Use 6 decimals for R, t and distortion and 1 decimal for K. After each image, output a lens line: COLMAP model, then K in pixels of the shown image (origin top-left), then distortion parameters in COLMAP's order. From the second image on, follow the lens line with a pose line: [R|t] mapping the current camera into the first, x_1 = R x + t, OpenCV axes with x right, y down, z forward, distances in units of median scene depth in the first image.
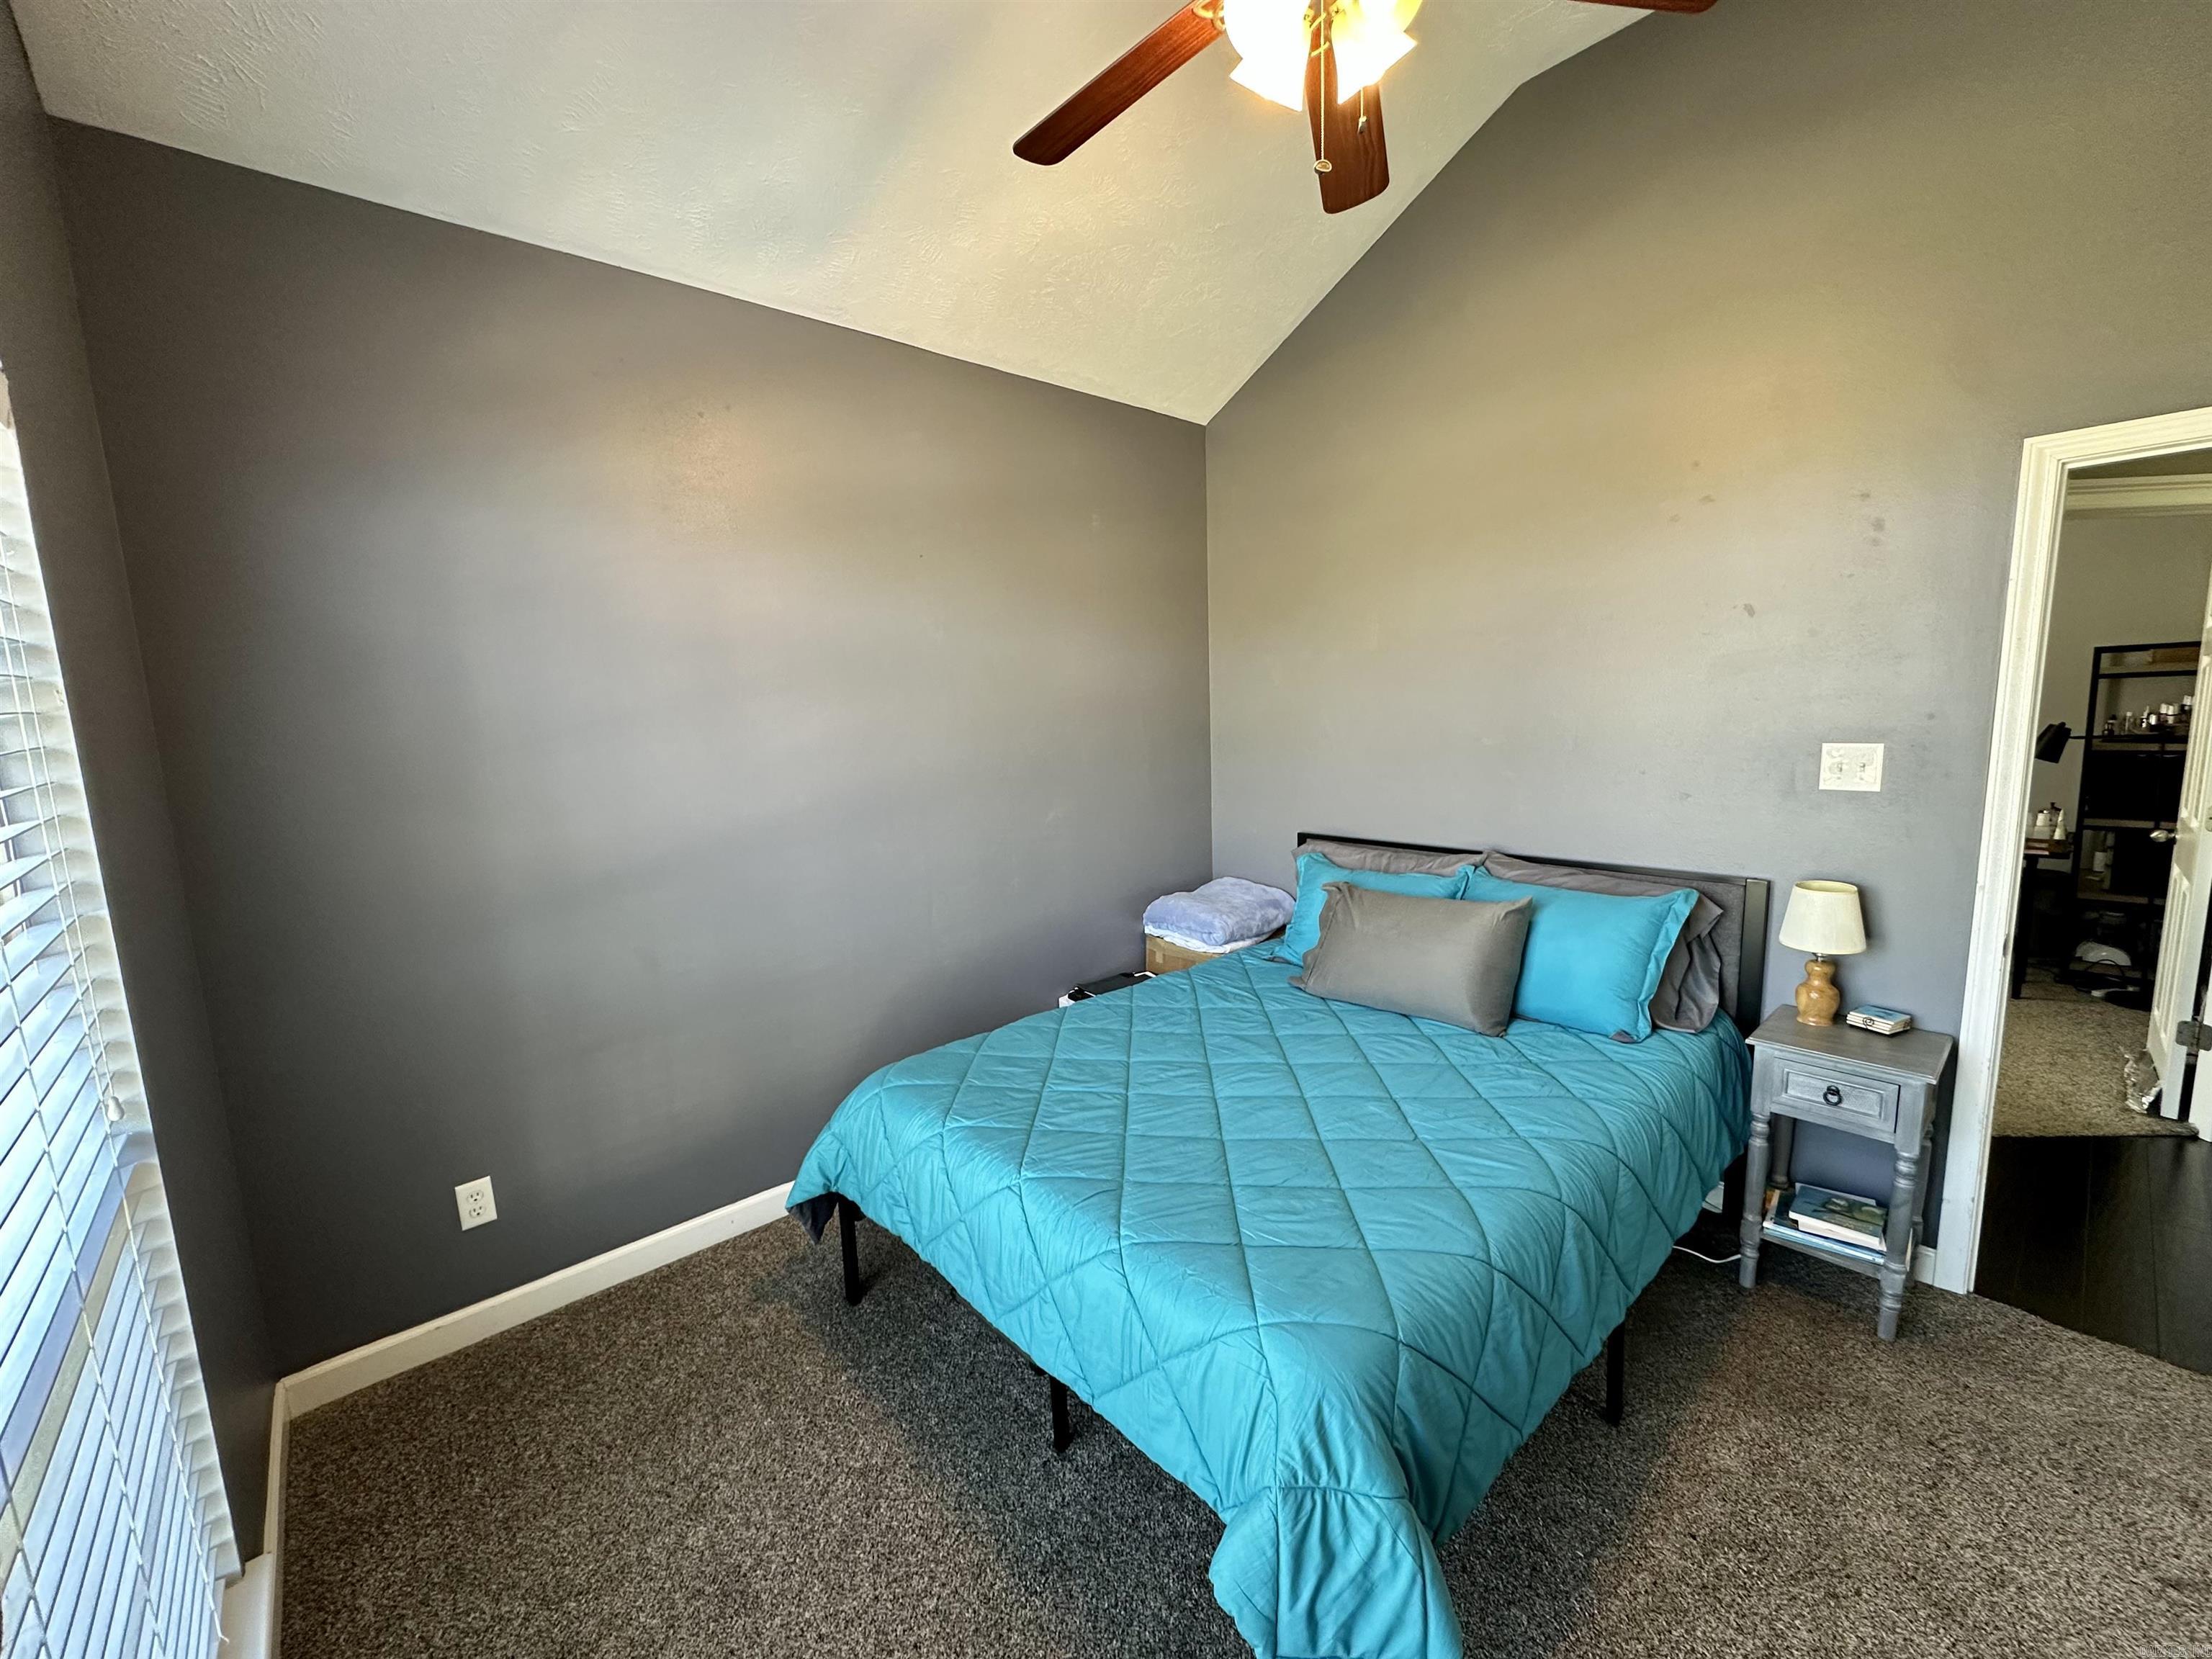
lens RADIAL K [[888.1, 0, 1108.6], [0, 888.1, 826.4], [0, 0, 1]] dist [-0.004072, 0.000347]
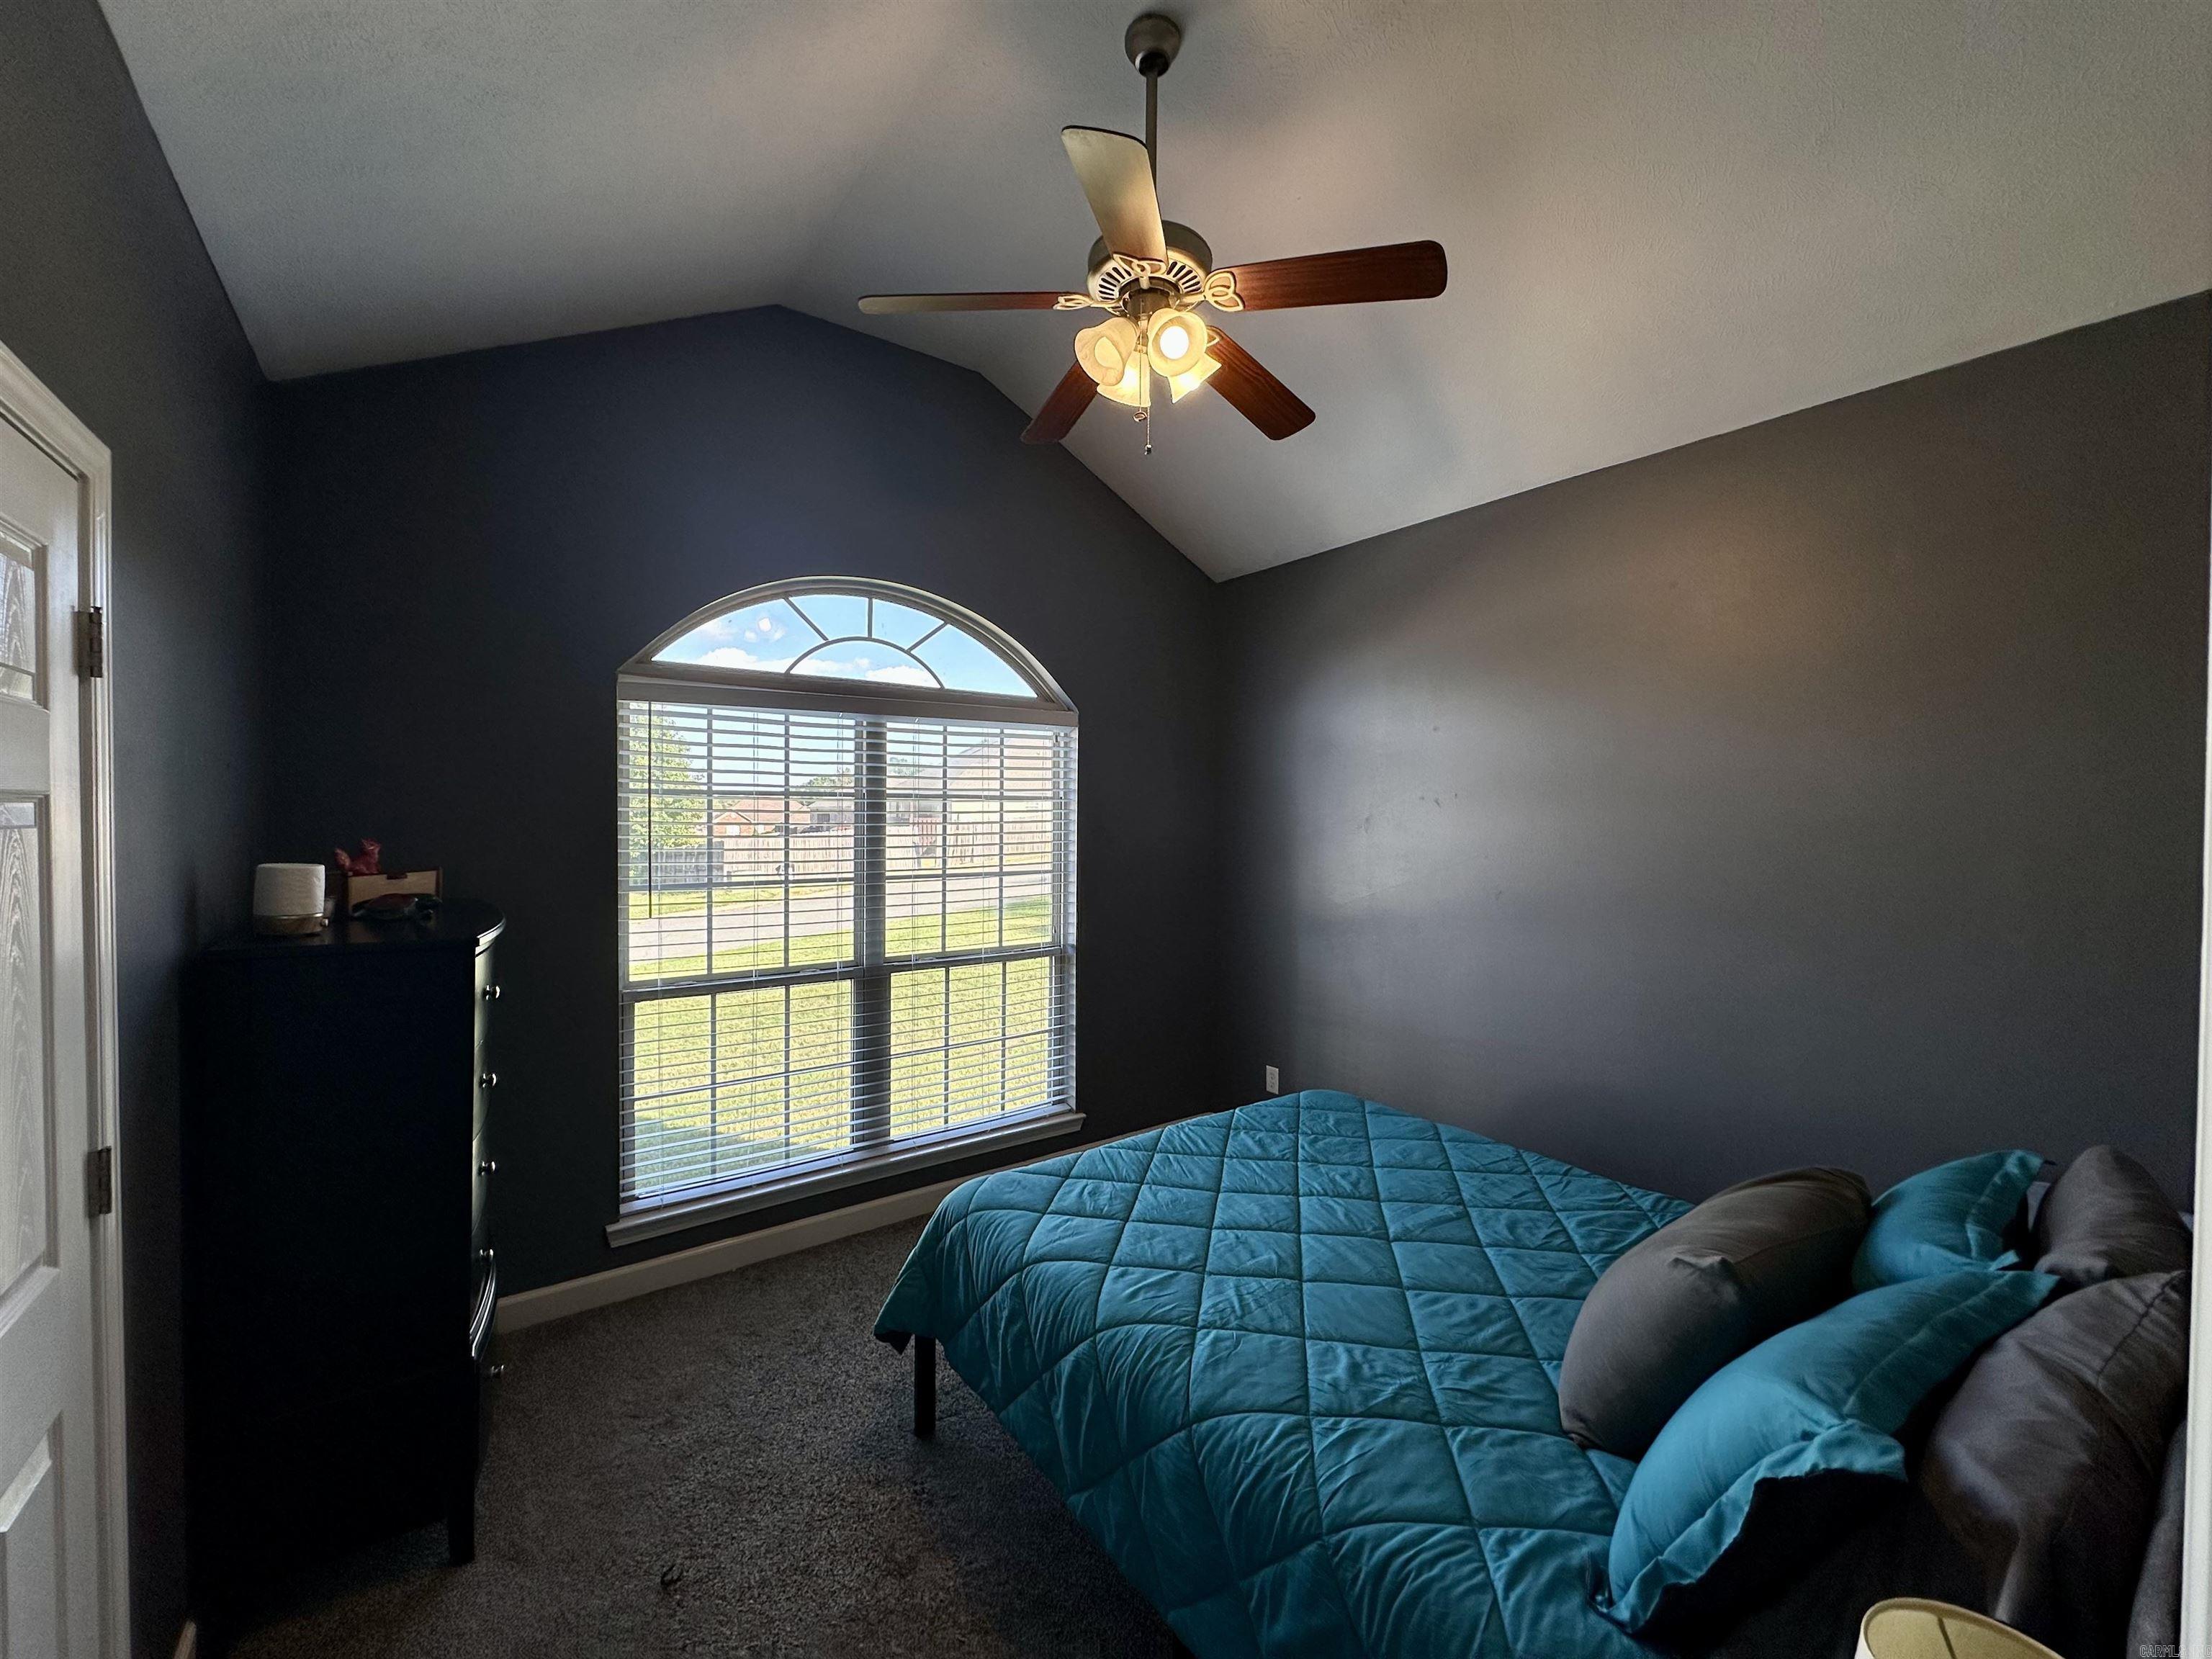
lens RADIAL K [[888.1, 0, 1108.6], [0, 888.1, 826.4], [0, 0, 1]] dist [-0.004072, 0.000347]
pose [[-0.102895, 0.050291, -0.993420, 1.139975], [-0.132023, 0.989194, 0.063751, -0.165894], [0.985892, 0.137714, -0.095144, 0.793432]]
